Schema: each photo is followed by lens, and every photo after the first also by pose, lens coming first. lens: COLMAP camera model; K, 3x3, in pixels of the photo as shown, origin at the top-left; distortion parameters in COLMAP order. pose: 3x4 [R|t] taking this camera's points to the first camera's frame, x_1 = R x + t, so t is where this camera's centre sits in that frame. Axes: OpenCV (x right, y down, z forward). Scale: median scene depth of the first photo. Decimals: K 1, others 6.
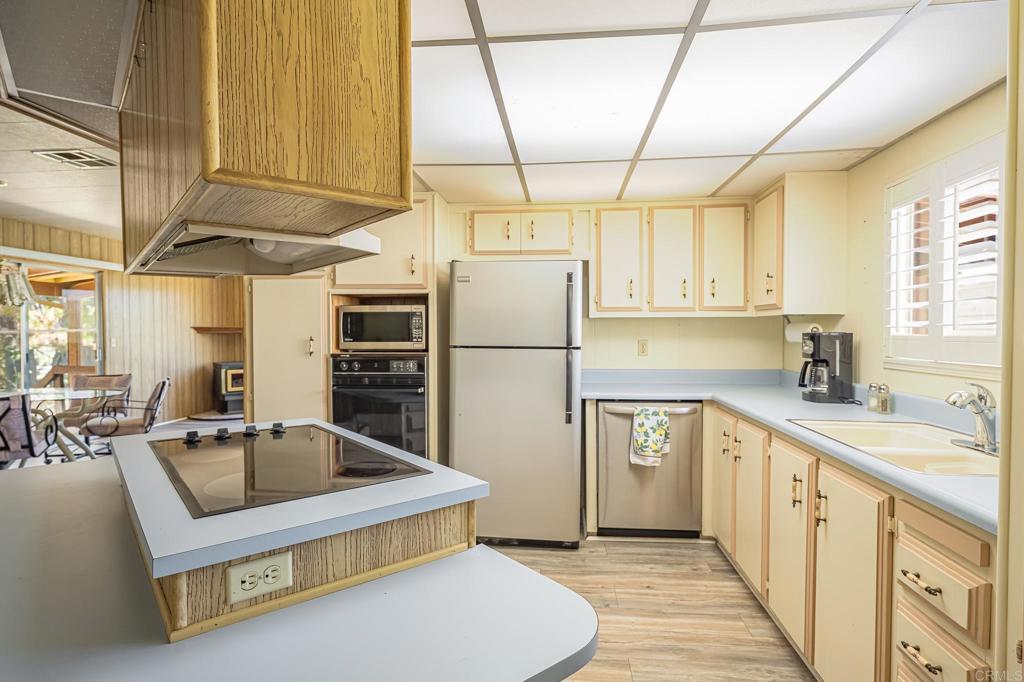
lens RADIAL K [[535.1, 0, 511.3], [0, 535.1, 344.5], [0, 0, 1]] dist [0.000076, -0.000213]
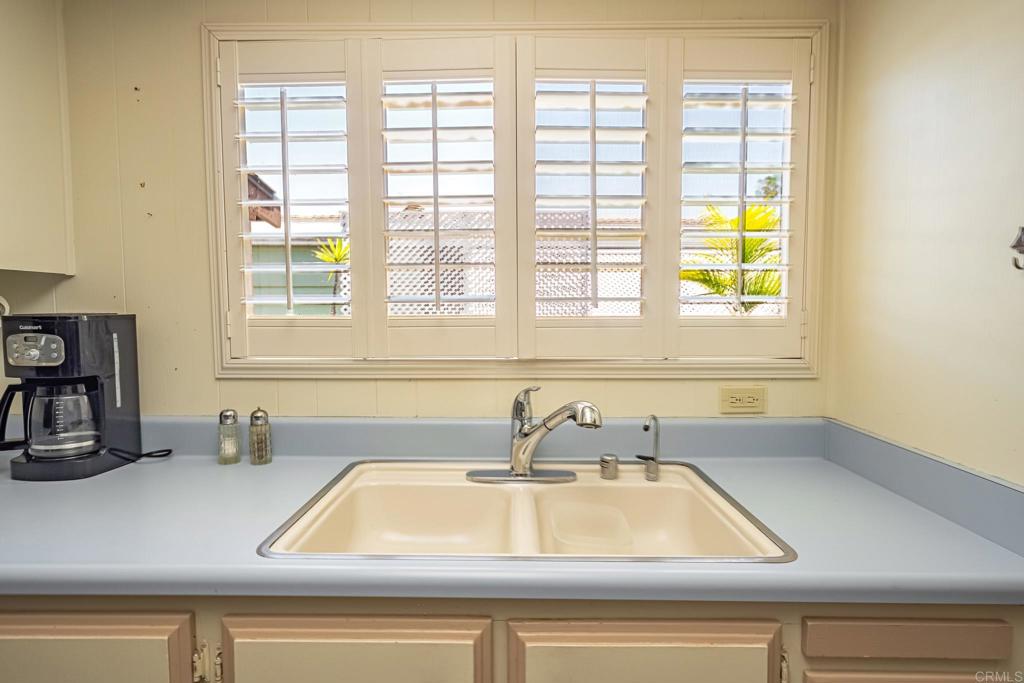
lens RADIAL K [[535.1, 0, 511.3], [0, 535.1, 345.0], [0, 0, 1]] dist [0.000076, -0.000213]
pose [[-0.085297, -0.058473, 0.994638, 0.111208], [0.028017, 0.997741, 0.061058, -0.013216], [-0.995962, 0.033075, -0.083466, 0.638593]]
